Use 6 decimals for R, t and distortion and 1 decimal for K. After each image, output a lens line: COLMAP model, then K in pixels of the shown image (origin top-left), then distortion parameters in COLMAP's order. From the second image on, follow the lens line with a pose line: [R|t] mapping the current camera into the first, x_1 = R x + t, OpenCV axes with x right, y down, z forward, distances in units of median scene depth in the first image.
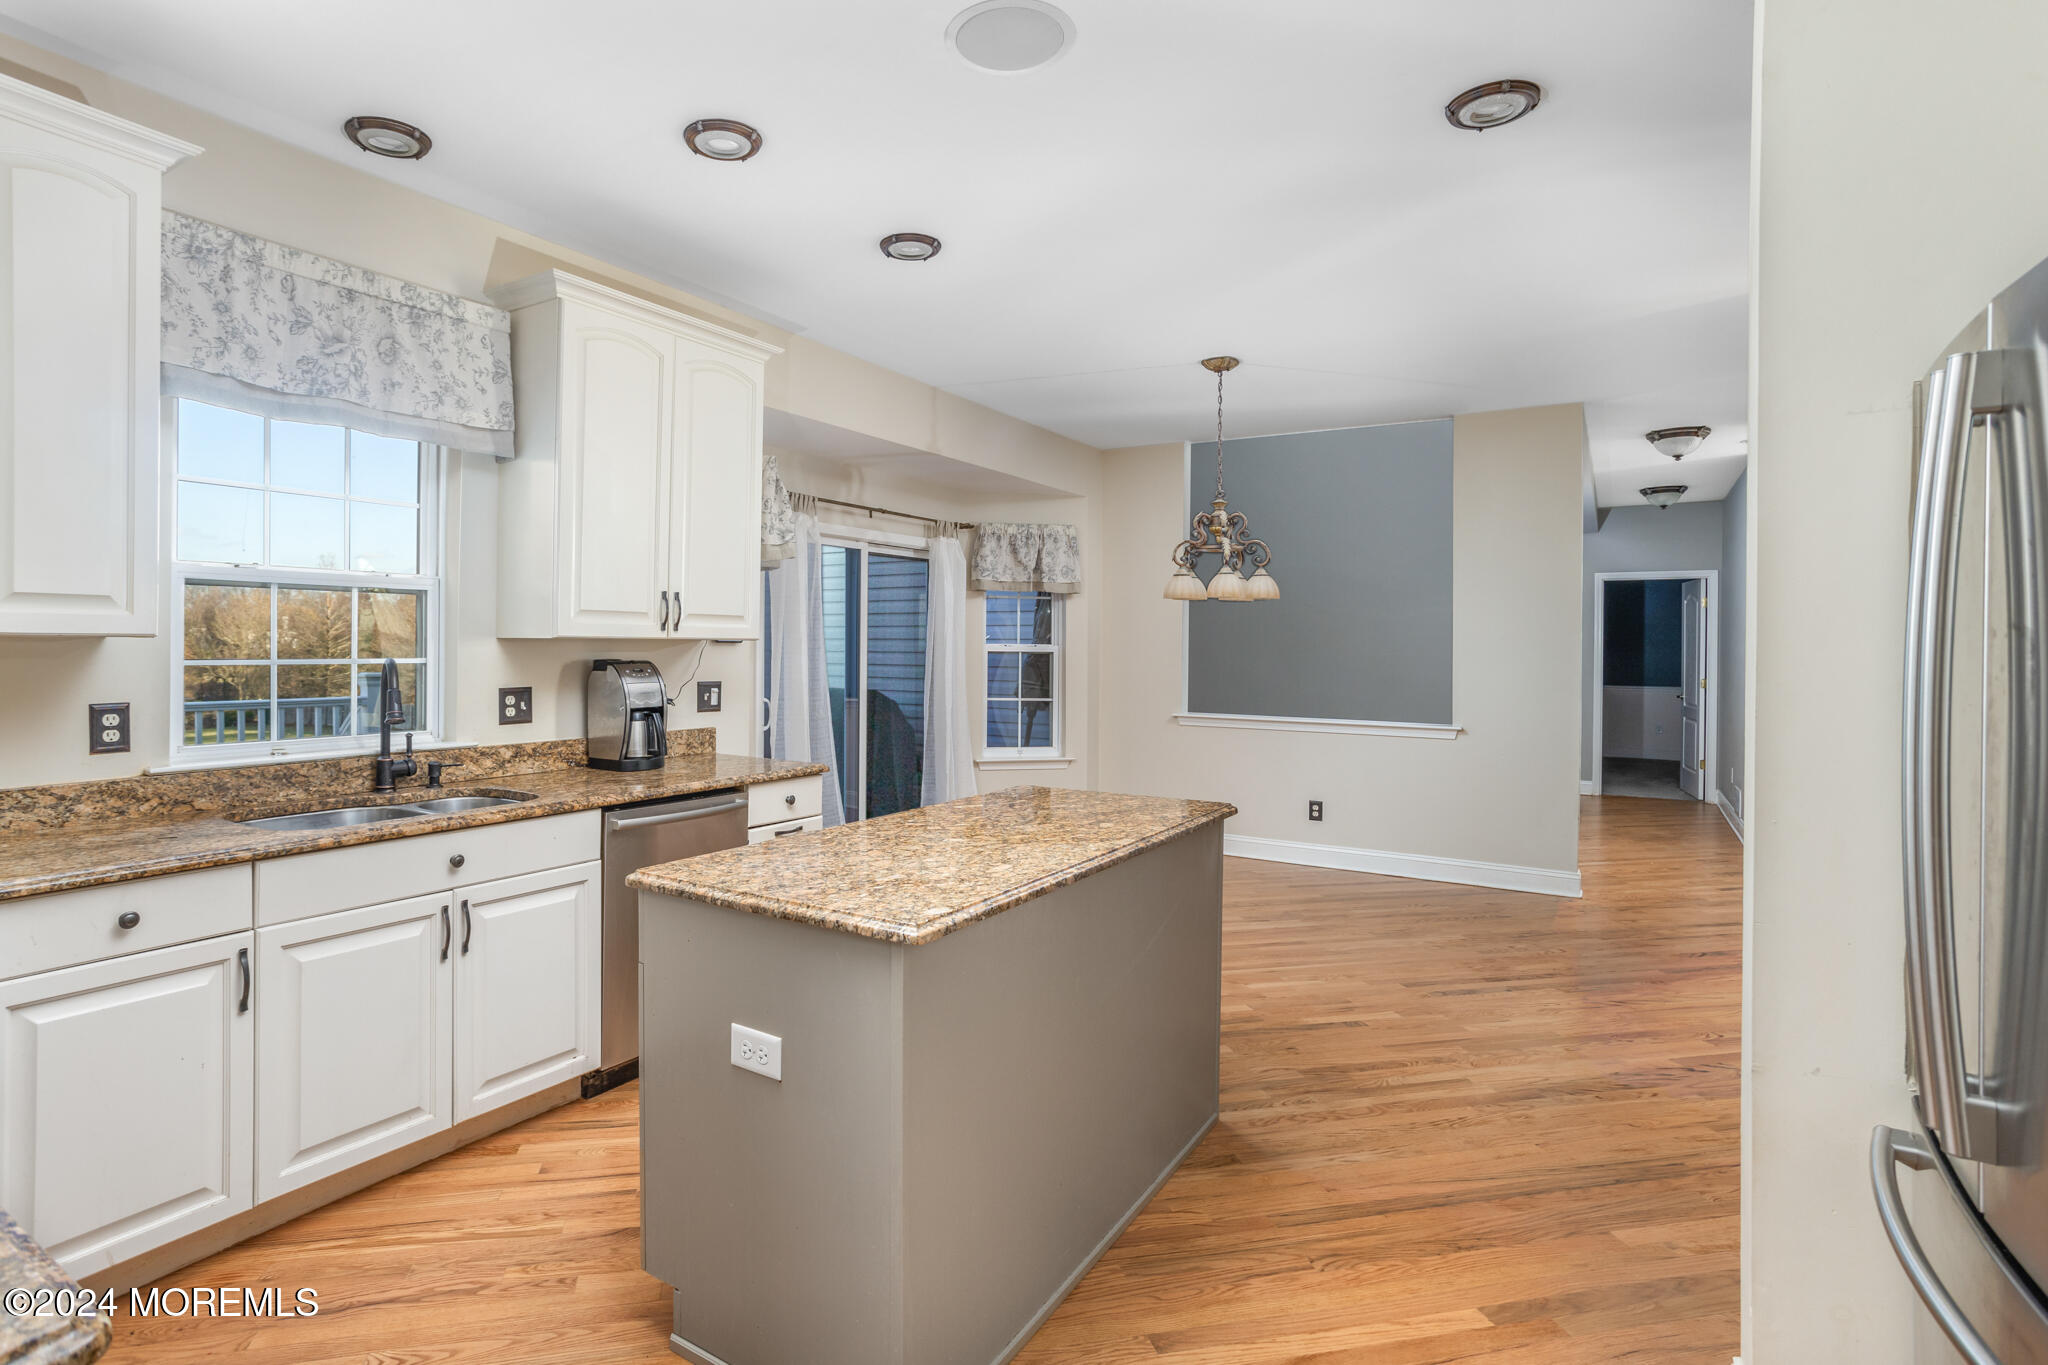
lens RADIAL K [[973.3, 0, 998.6], [0, 973.3, 660.5], [0, 0, 1]] dist [-0.001167, 0.000883]
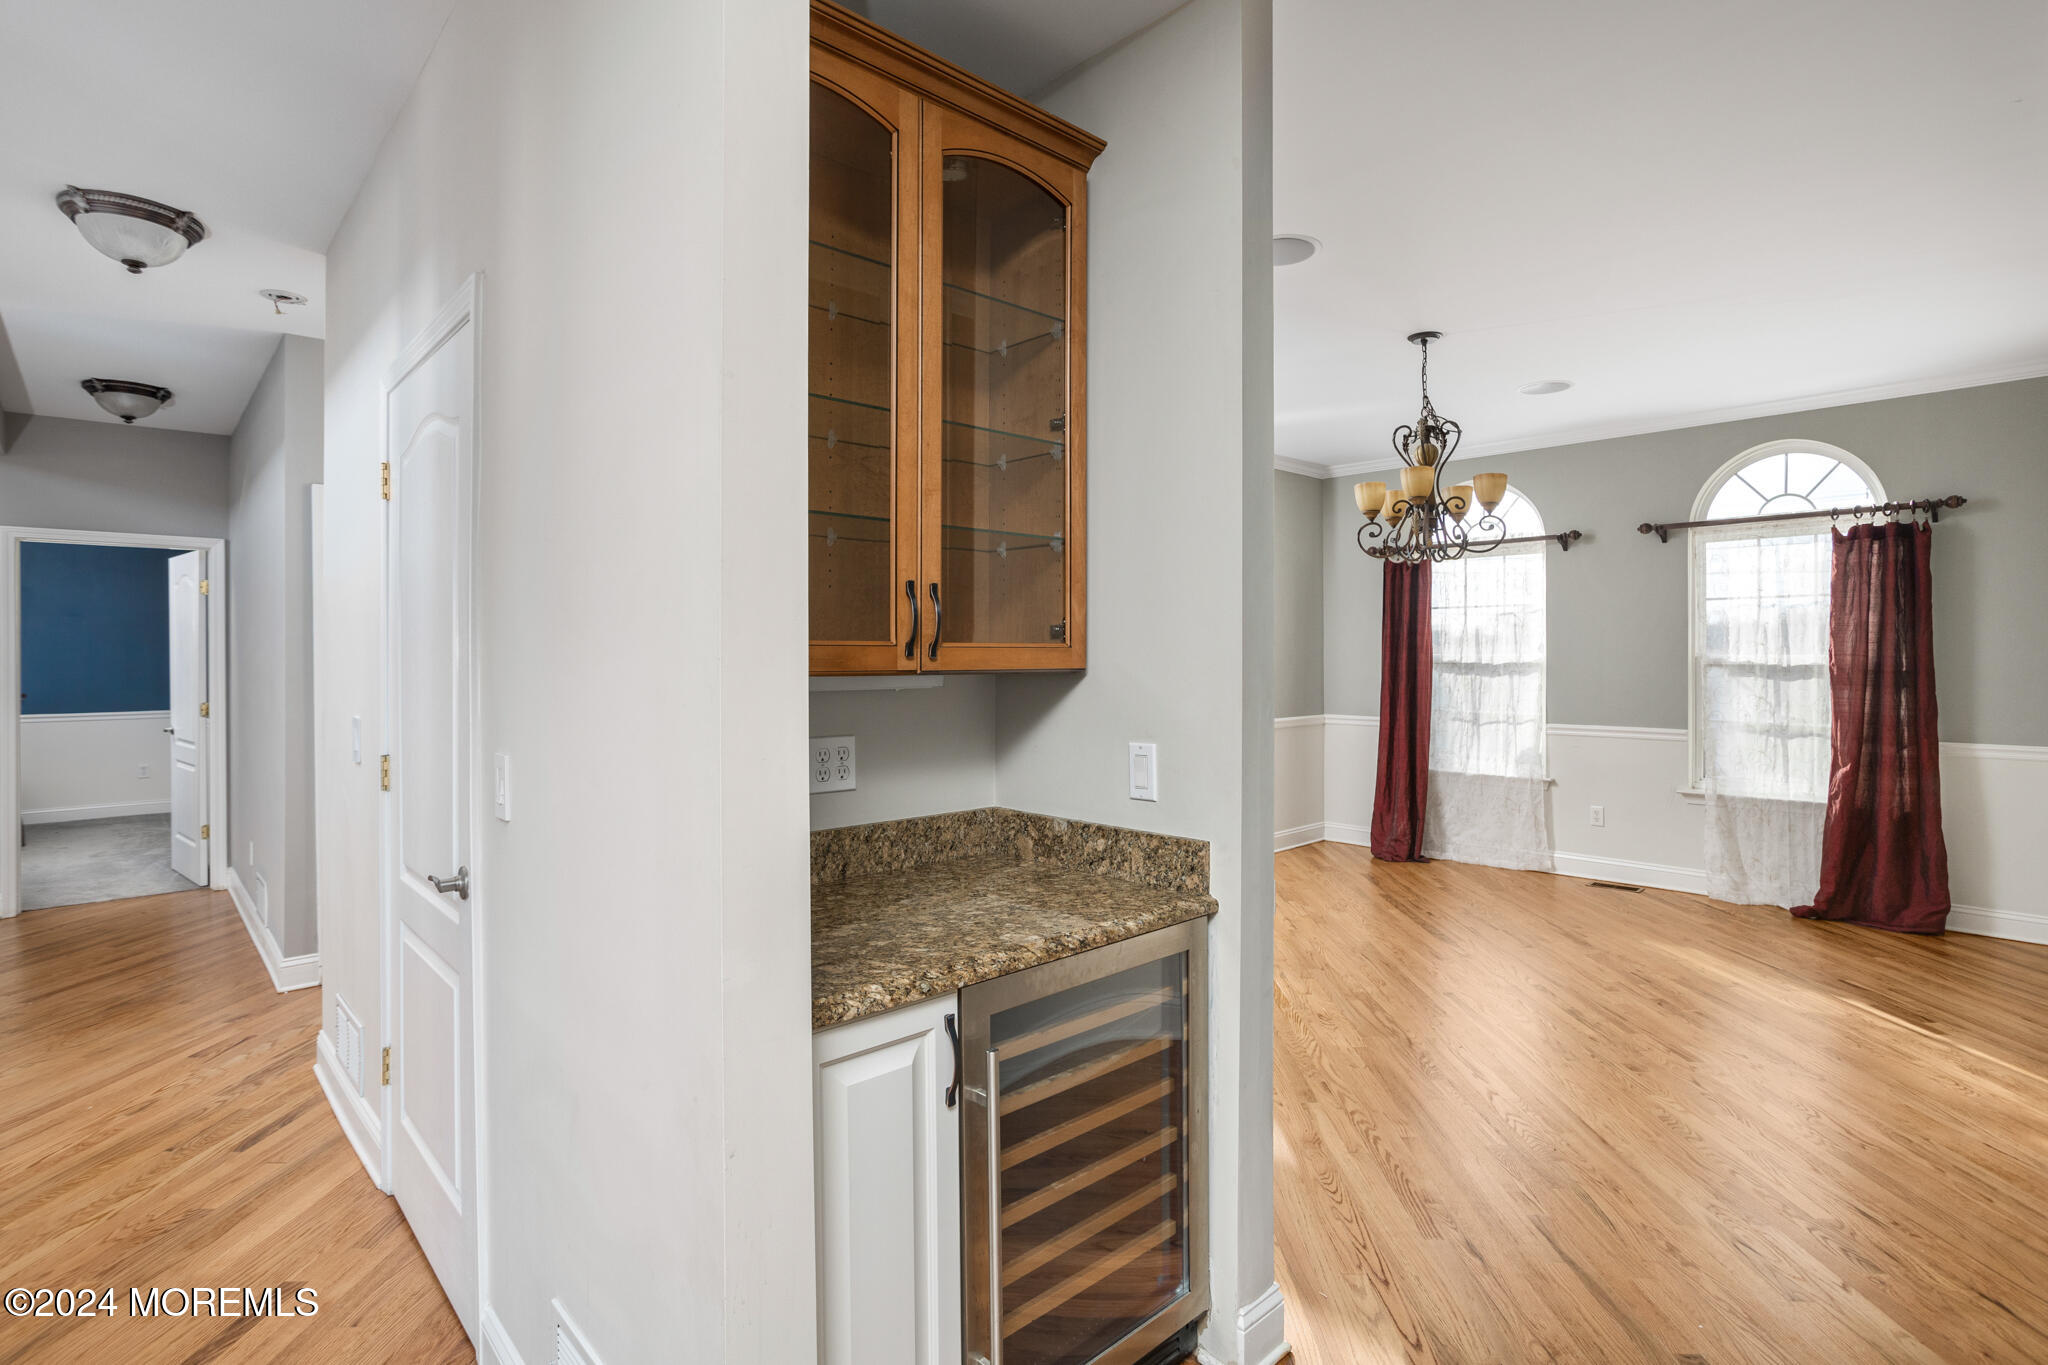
lens RADIAL K [[989.0, 0, 1026.0], [0, 989.0, 666.1], [0, 0, 1]] dist [-0.004505, 0.000275]
pose [[0.253453, -0.003885, 0.967340, 0.277665], [0.006392, 0.999977, 0.002341, -0.008171], [-0.967327, 0.005590, 0.253472, 0.369620]]
